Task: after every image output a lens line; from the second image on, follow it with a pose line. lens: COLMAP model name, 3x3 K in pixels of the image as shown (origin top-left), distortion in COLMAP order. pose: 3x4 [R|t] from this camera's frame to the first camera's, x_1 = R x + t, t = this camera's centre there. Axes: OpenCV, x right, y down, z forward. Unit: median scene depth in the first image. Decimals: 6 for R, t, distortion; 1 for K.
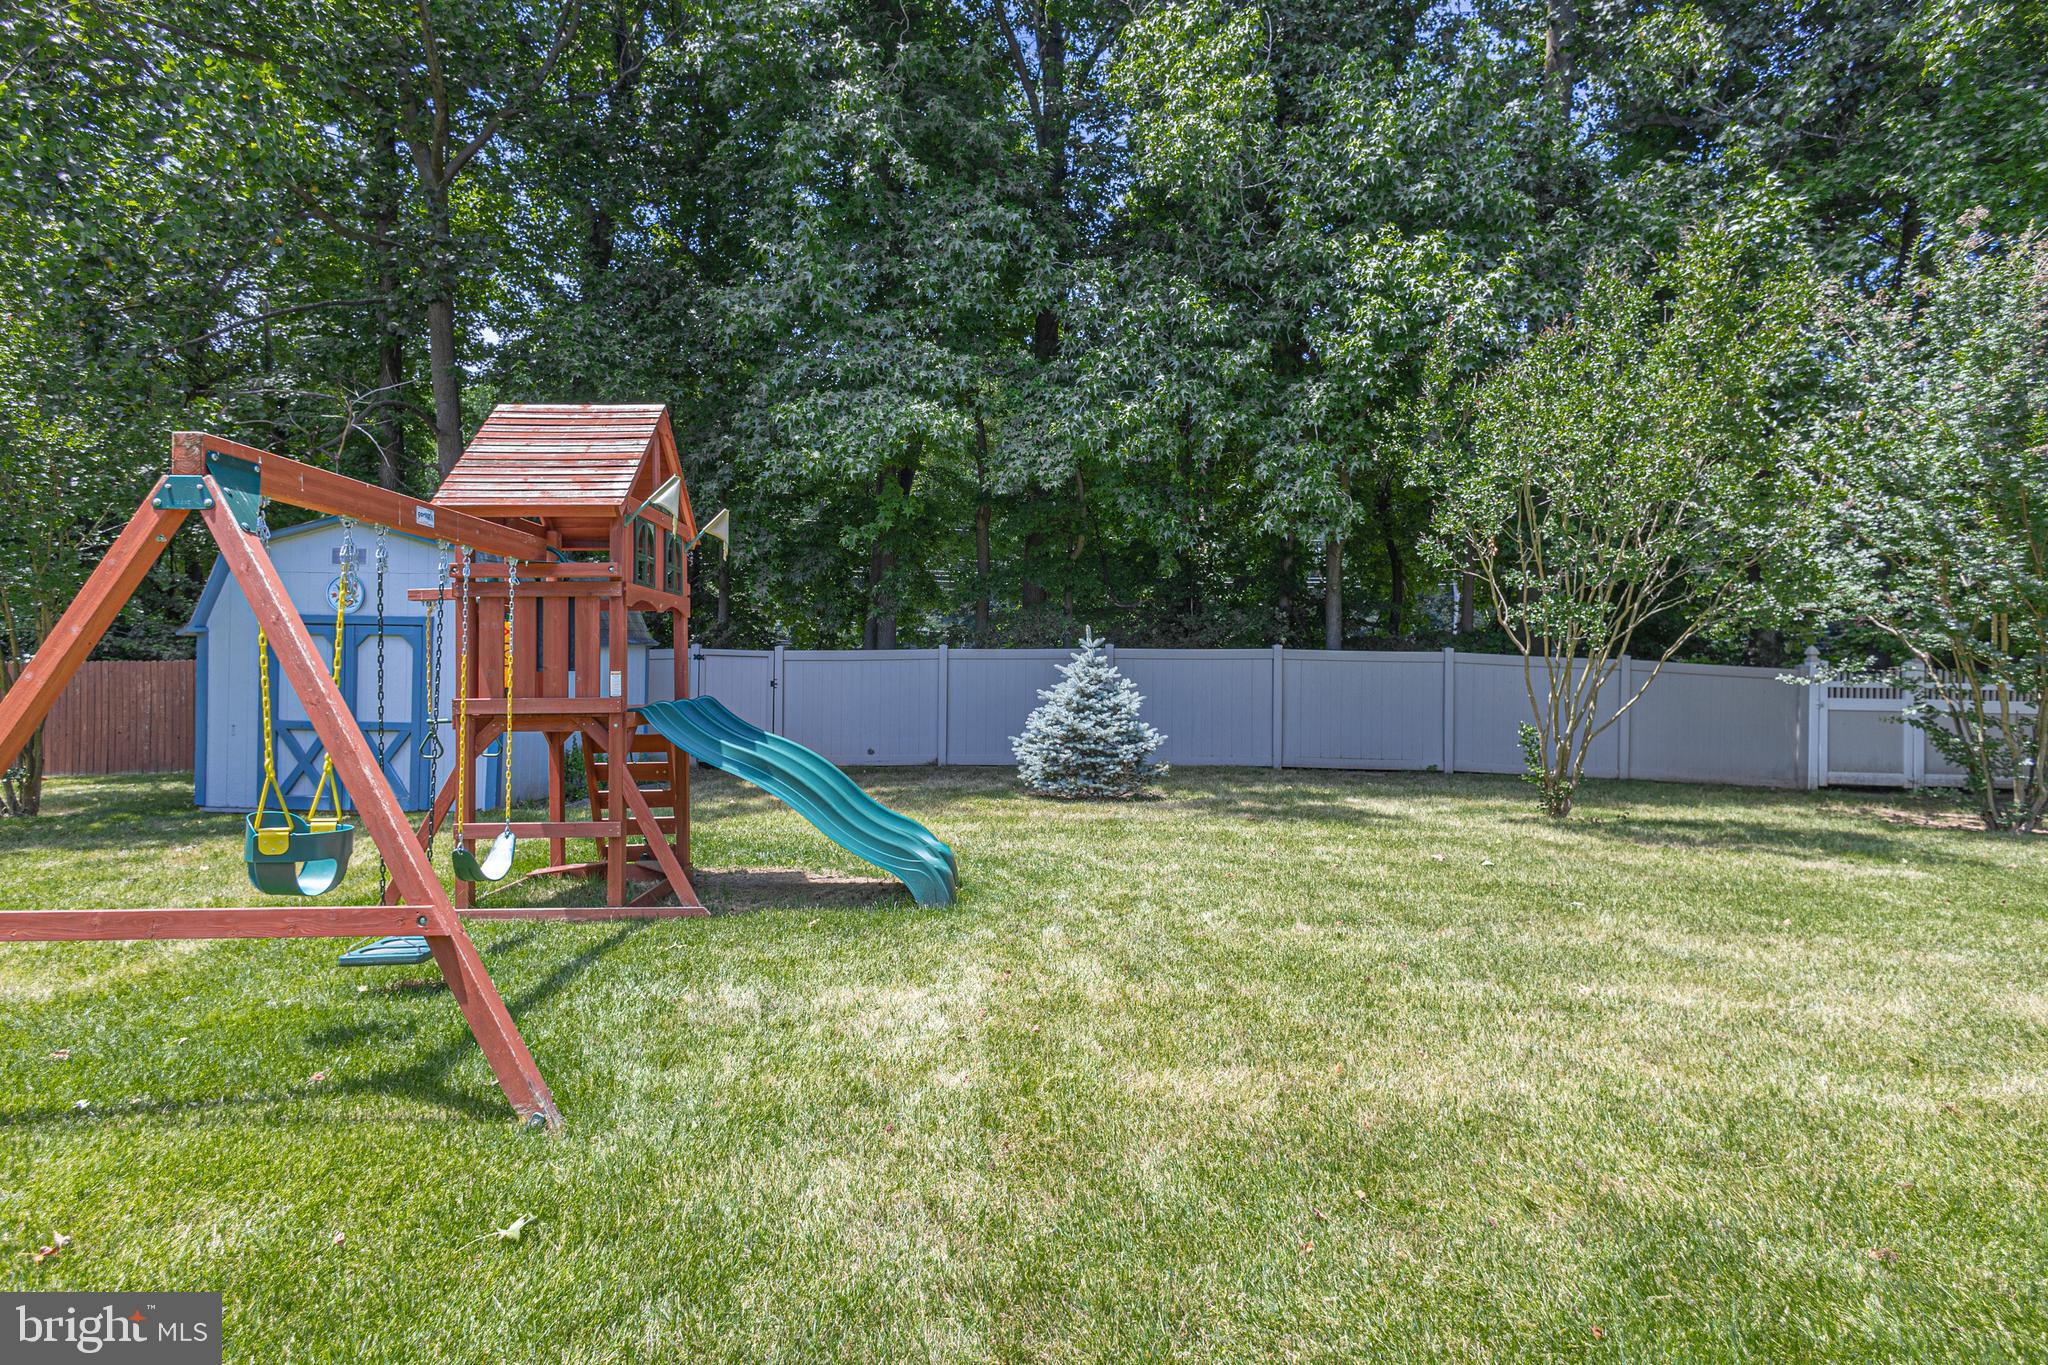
lens RADIAL K [[955.7, 0, 1003.7], [0, 955.7, 661.2], [0, 0, 1]] dist [0.001361, 0.000054]
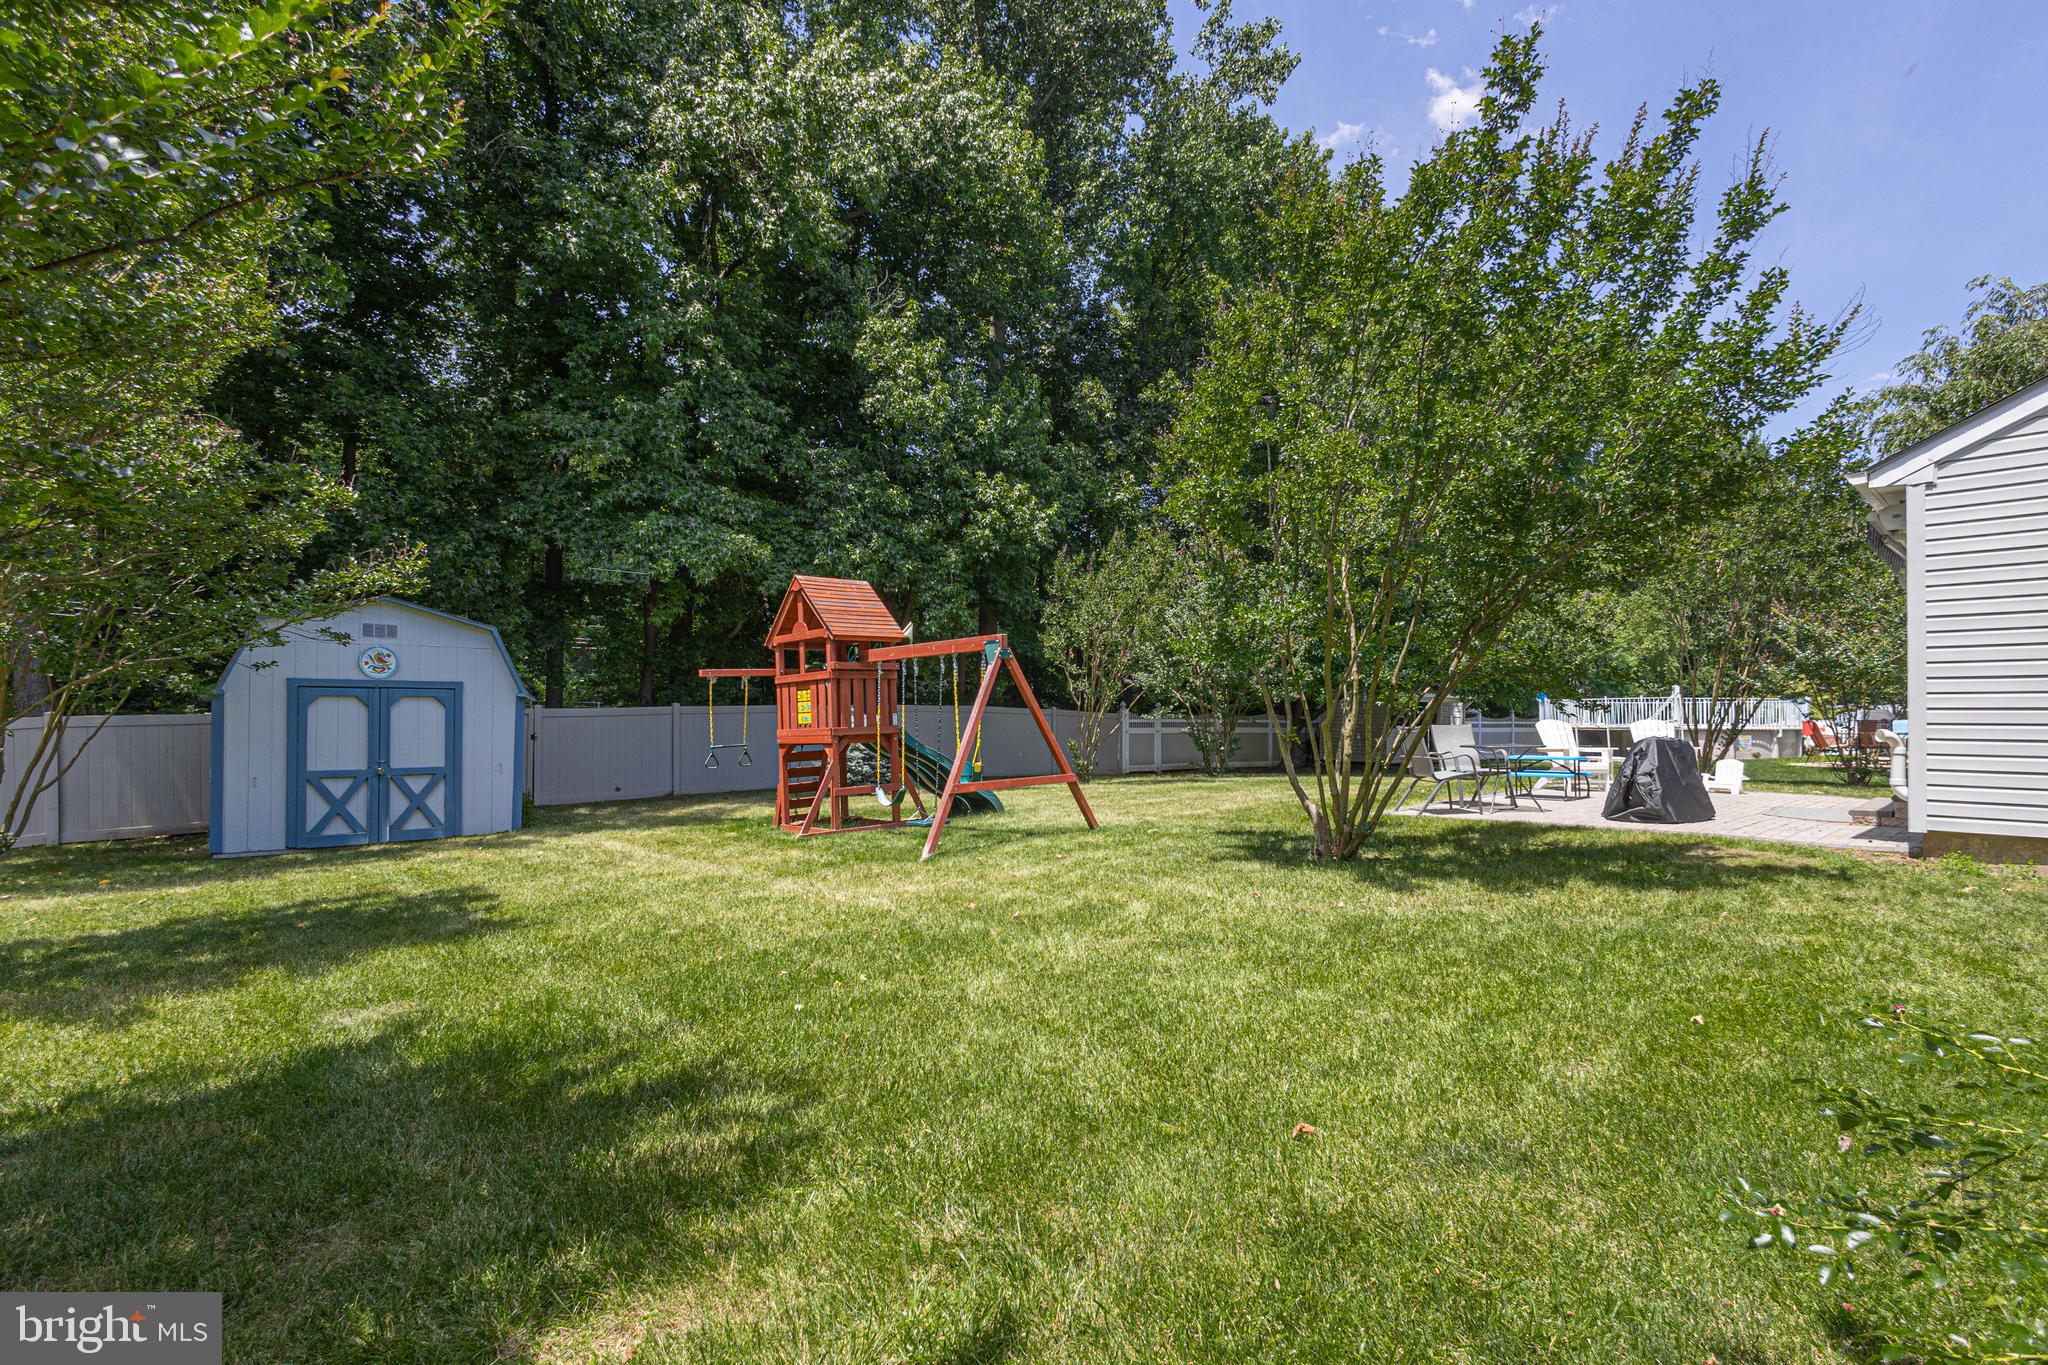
lens RADIAL K [[958.6, 0, 1042.1], [0, 958.6, 702.2], [0, 0, 1]] dist [0.007320, 0.000383]
pose [[0.727108, -0.004326, 0.686509, -0.800062], [0.016832, 0.999792, -0.011528, 0.007488], [-0.686316, 0.019937, 0.727030, -0.384959]]
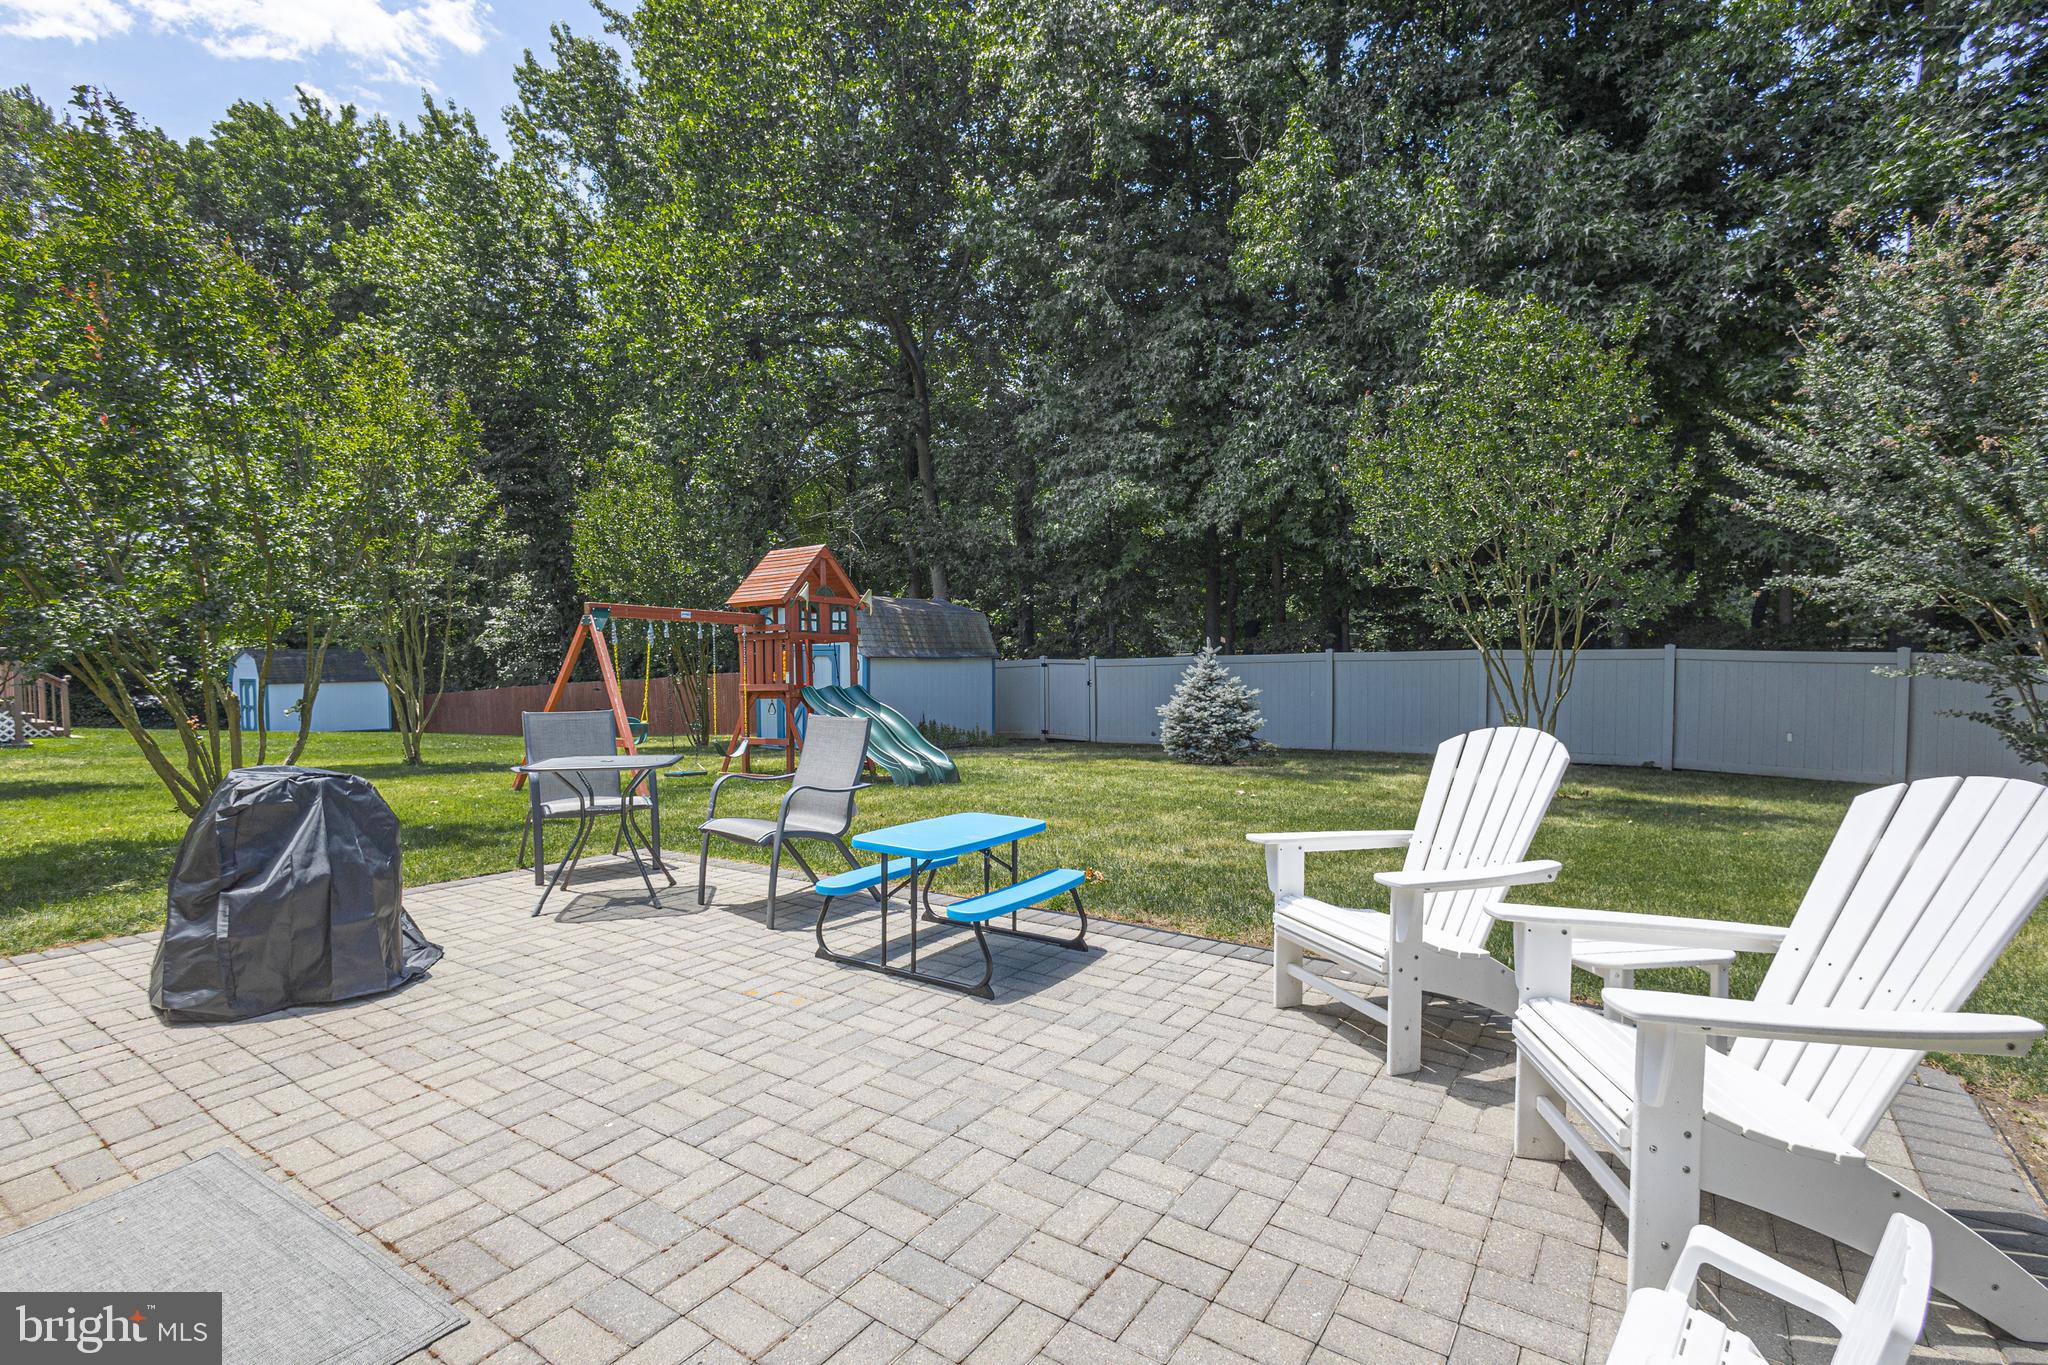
lens RADIAL K [[958.6, 0, 1042.1], [0, 958.6, 702.2], [0, 0, 1]] dist [0.007320, 0.000383]
pose [[0.825808, 0.009297, -0.563874, 0.656464], [0.010927, 0.999413, 0.032480, 0.007693], [0.563845, -0.032983, 0.825222, -0.255143]]
